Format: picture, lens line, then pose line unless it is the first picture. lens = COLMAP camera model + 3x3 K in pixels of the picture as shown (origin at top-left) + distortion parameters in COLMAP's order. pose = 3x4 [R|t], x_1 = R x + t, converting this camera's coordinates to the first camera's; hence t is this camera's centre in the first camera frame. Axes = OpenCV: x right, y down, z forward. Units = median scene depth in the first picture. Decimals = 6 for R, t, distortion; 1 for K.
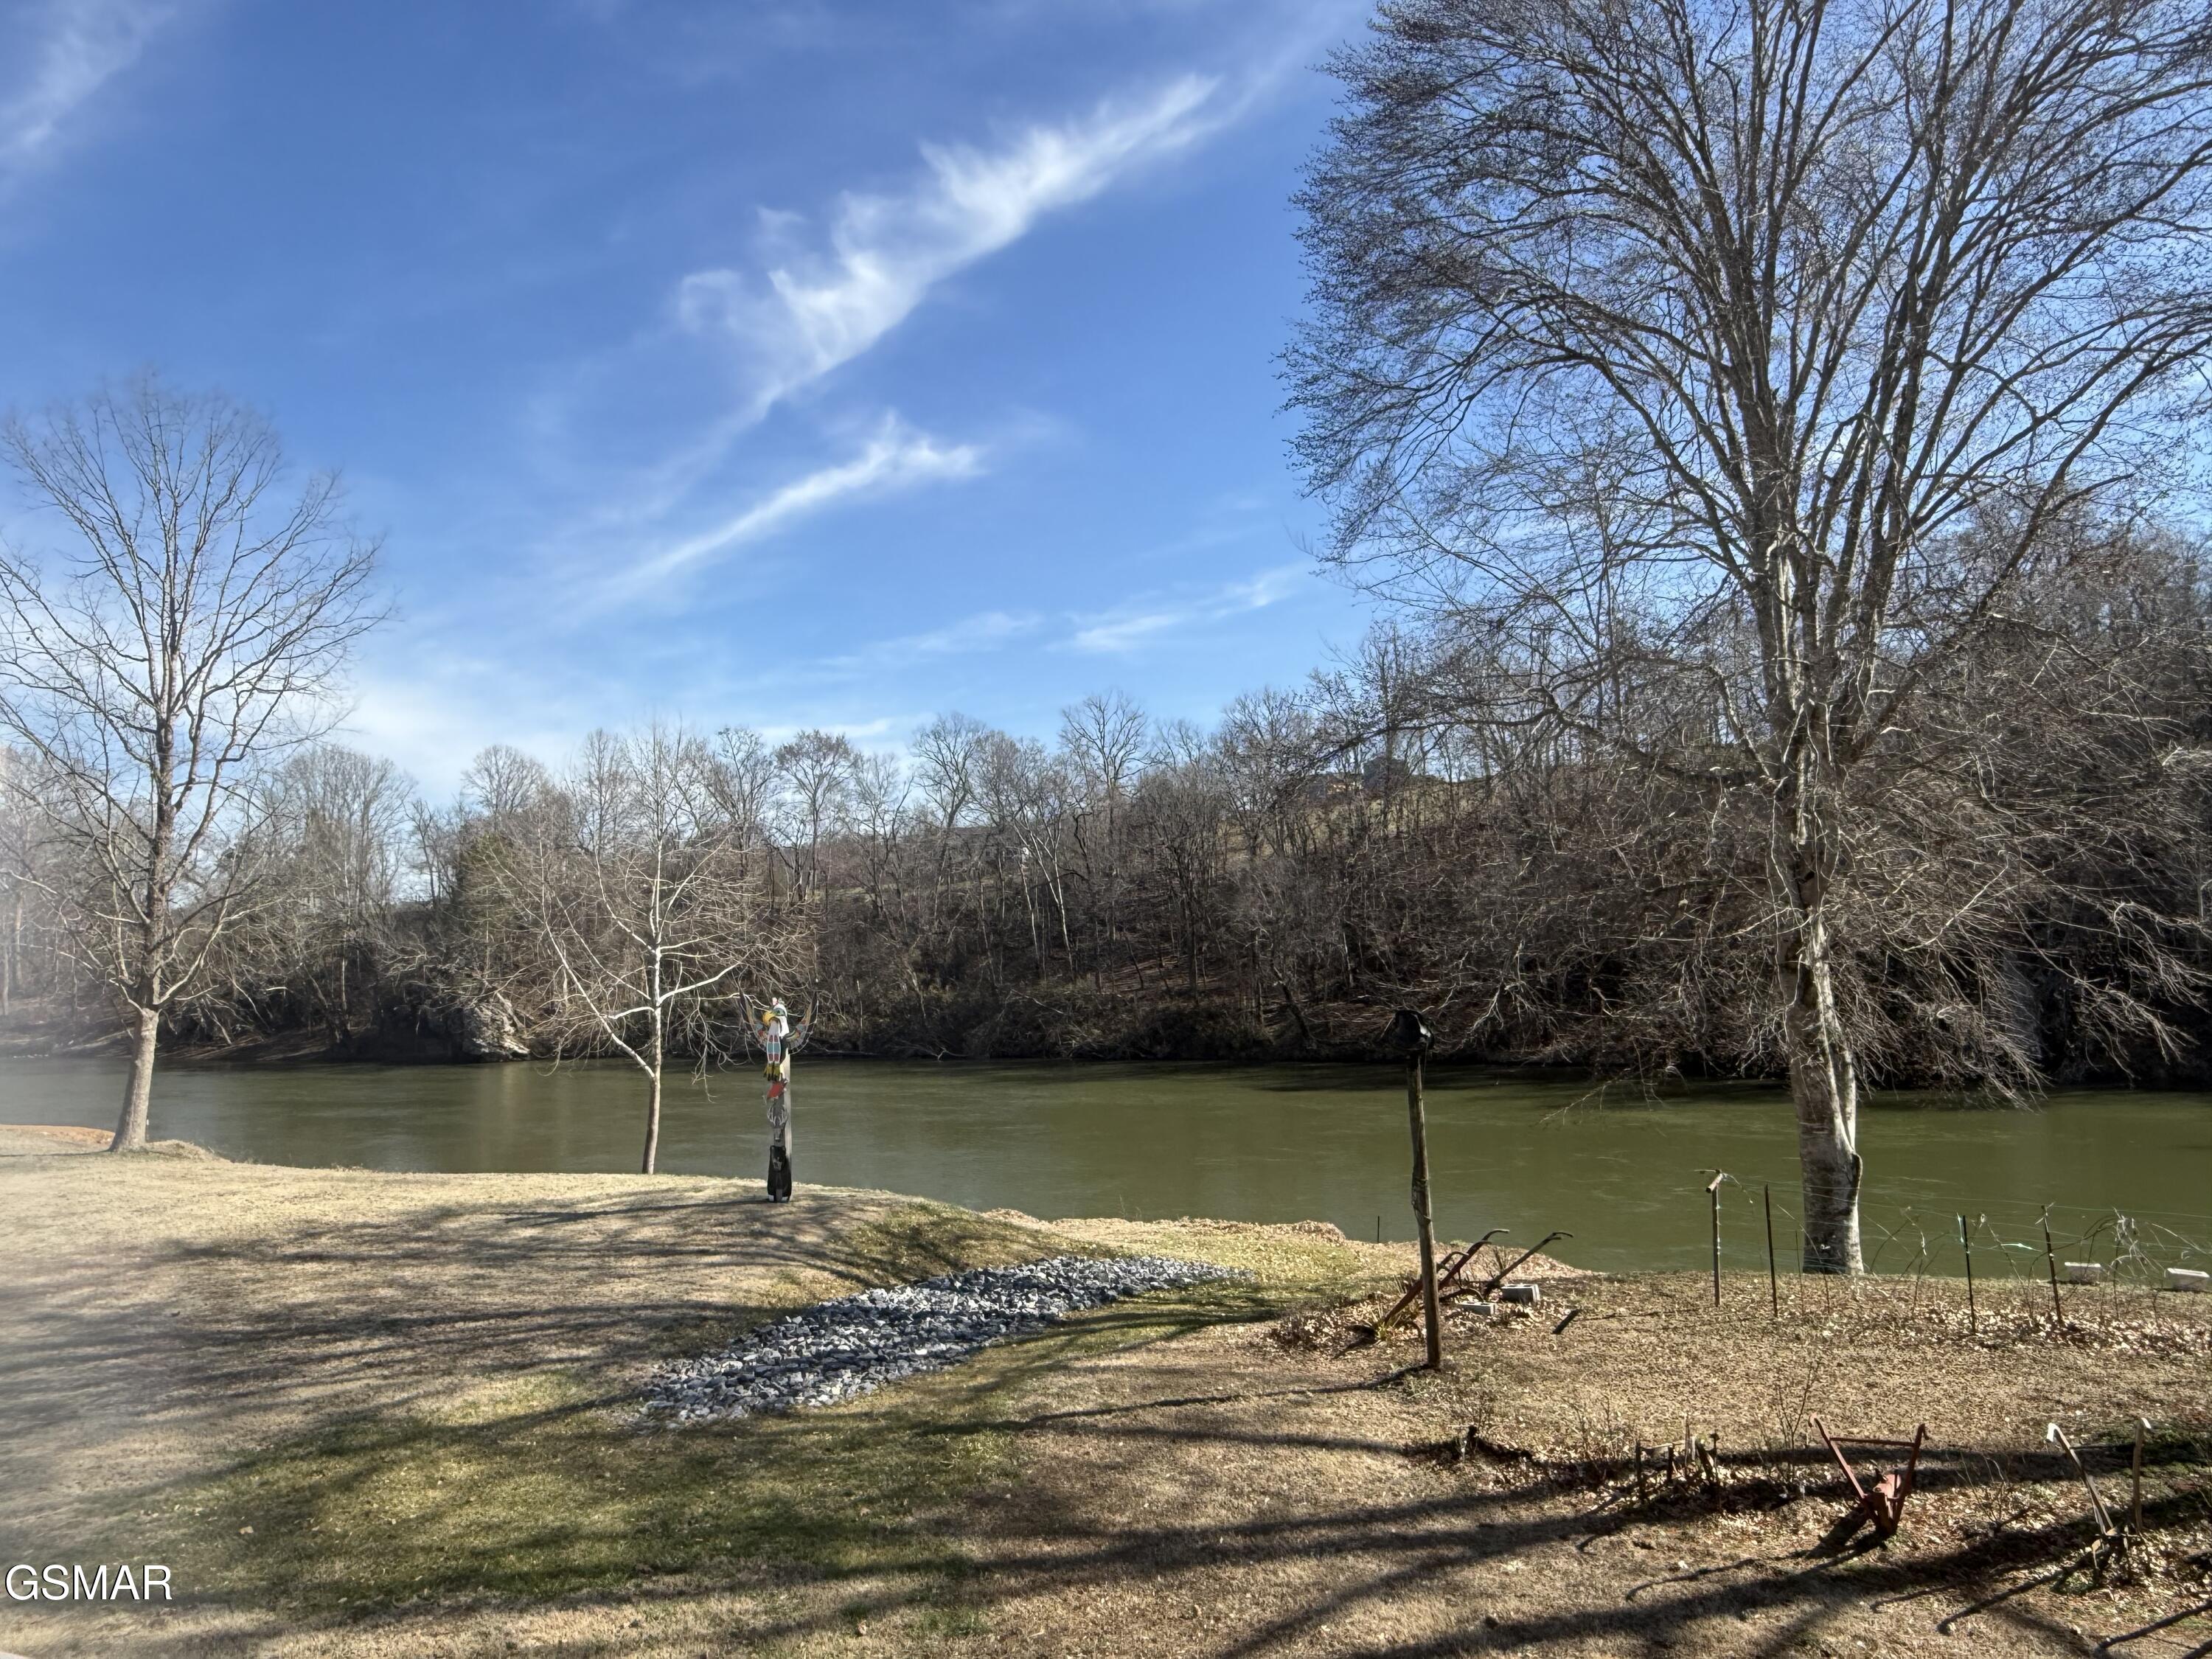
lens RADIAL K [[1470.1, 0, 1110.0], [0, 1470.1, 822.6], [0, 0, 1]] dist [0.001656, 0.000812]
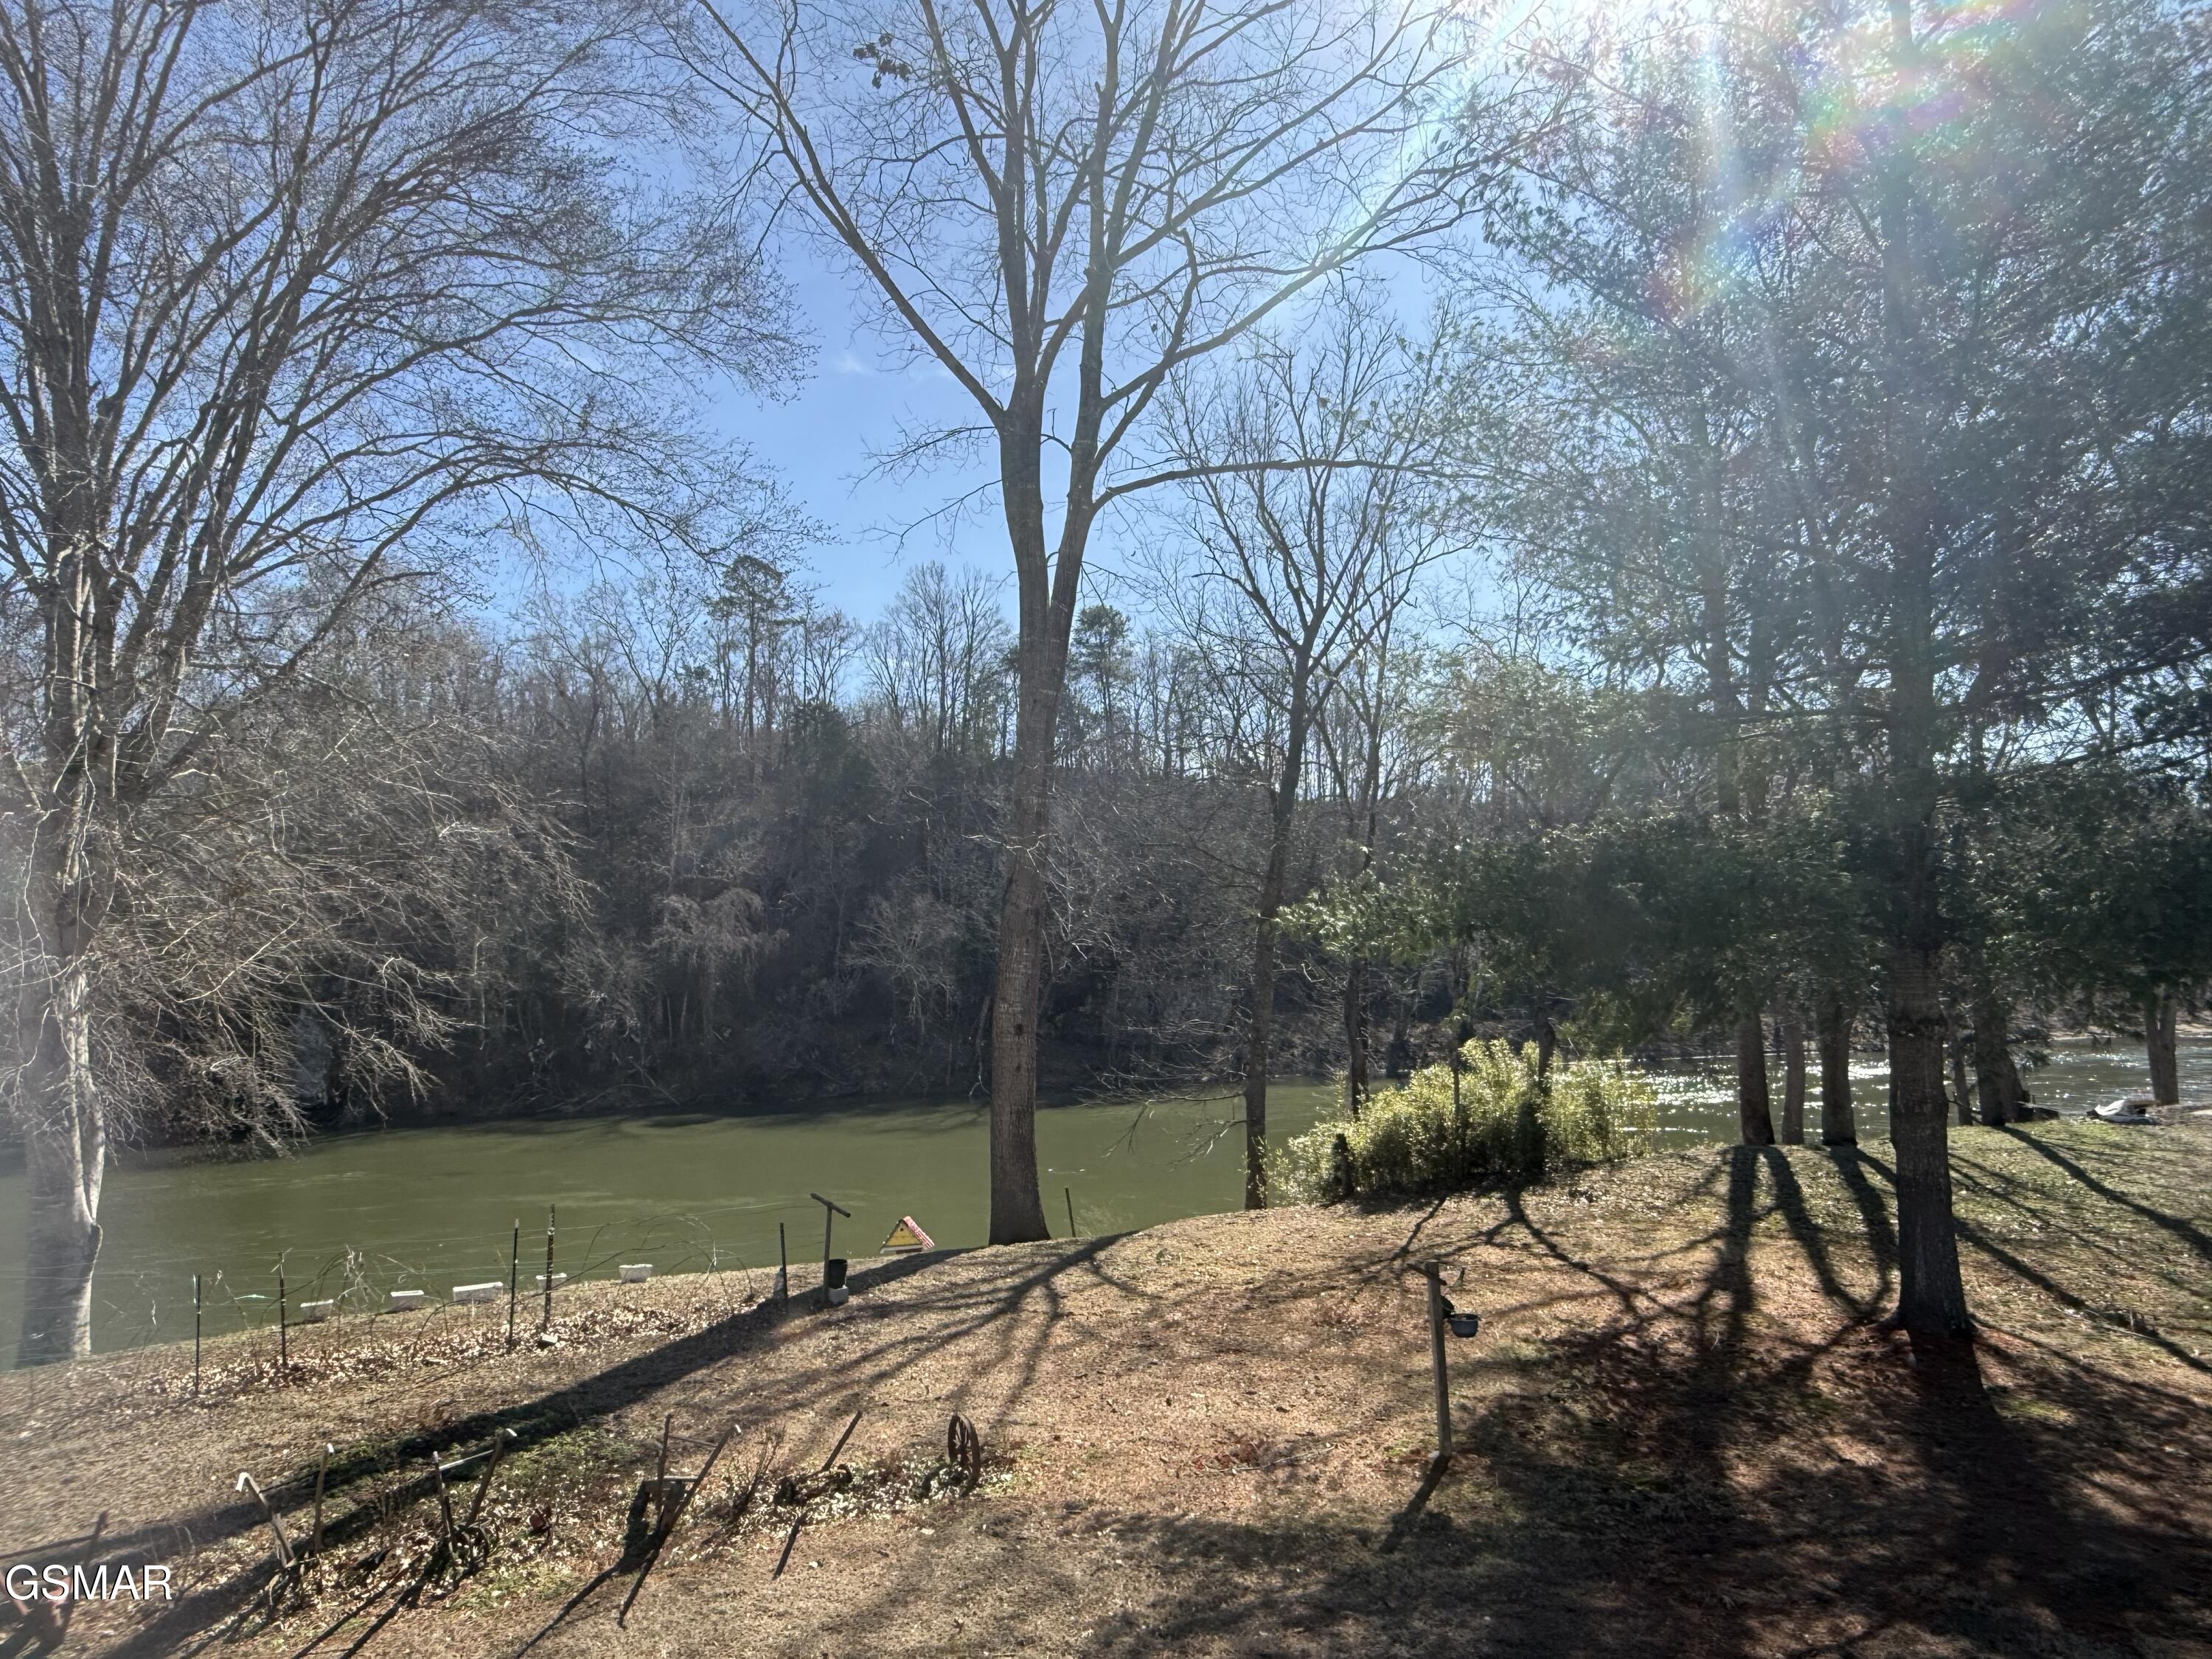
lens RADIAL K [[1470.1, 0, 1116.8], [0, 1470.1, 835.4], [0, 0, 1]] dist [0.001656, 0.000812]
pose [[0.502489, 0.094122, 0.859445, 0.013033], [-0.073349, 0.995114, -0.066095, -0.002859], [-0.861466, -0.029828, 0.506938, -0.008915]]
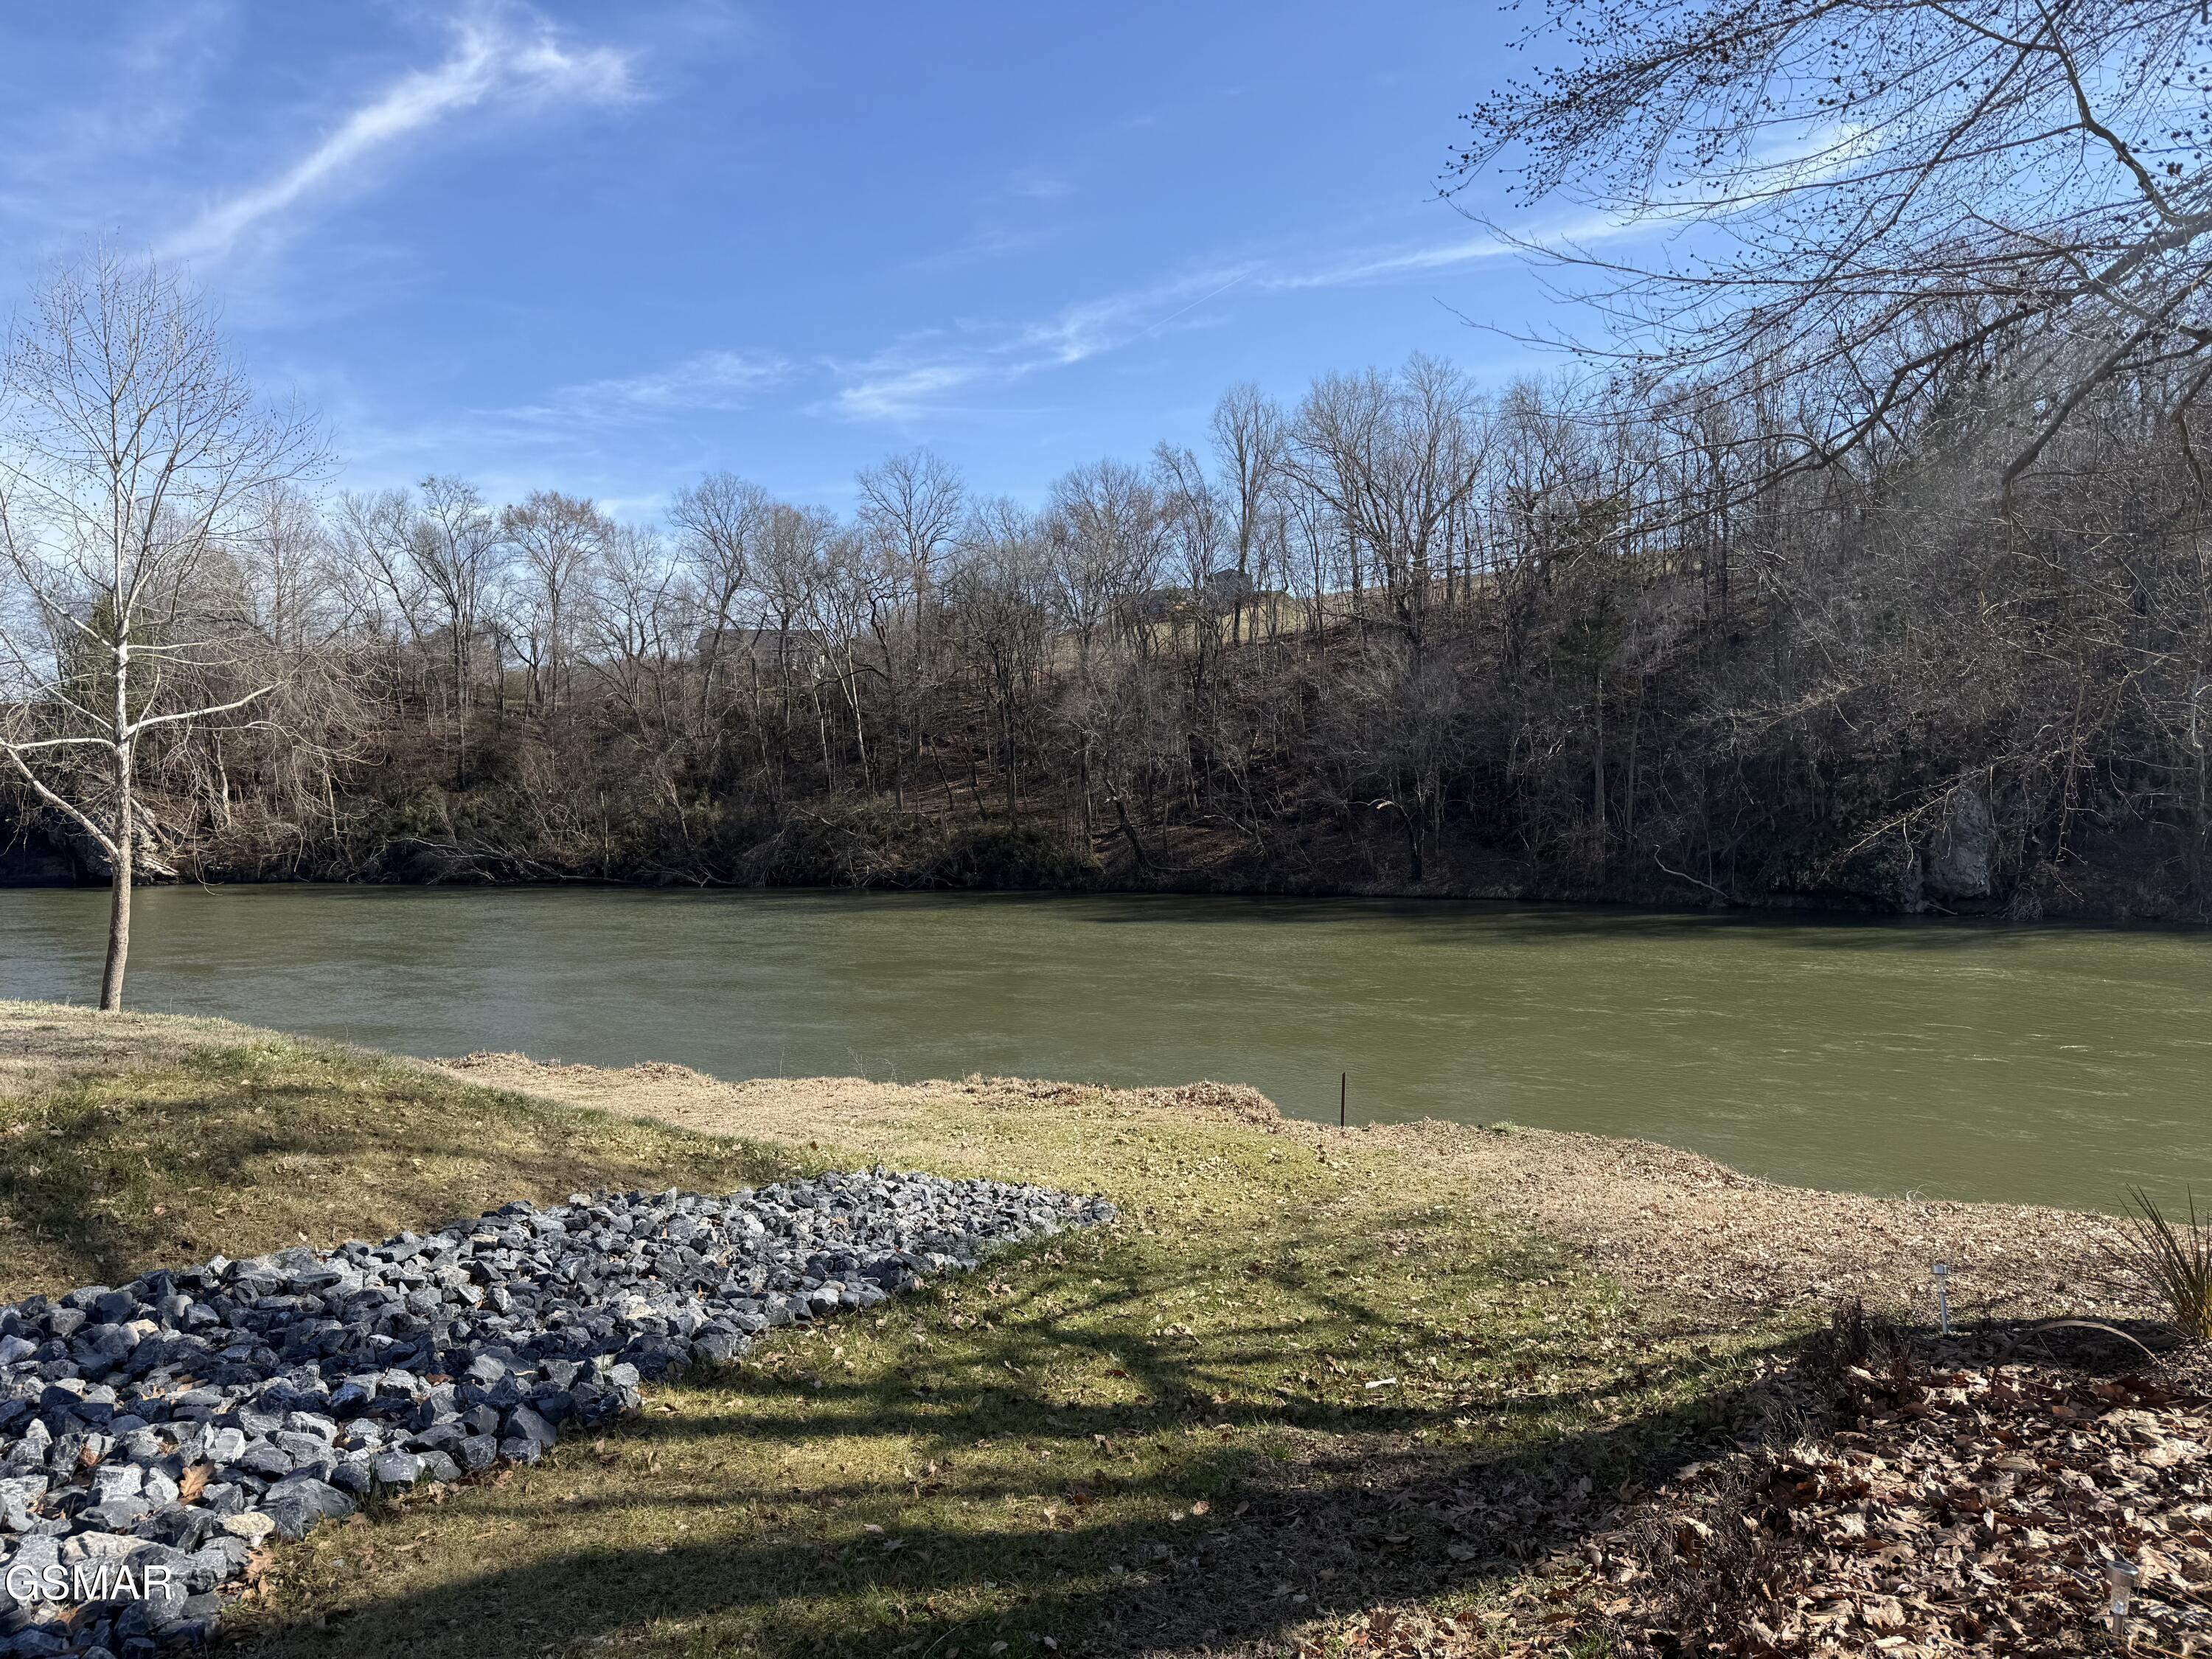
lens RADIAL K [[1590.5, 0, 1101.9], [0, 1590.5, 846.7], [0, 0, 1]] dist [0.046314, -0.022229]
pose [[0.993582, 0.013896, 0.112255, 0.038220], [-0.027501, 0.992323, 0.120577, 0.139246], [-0.109718, -0.122890, 0.986337, 0.524626]]
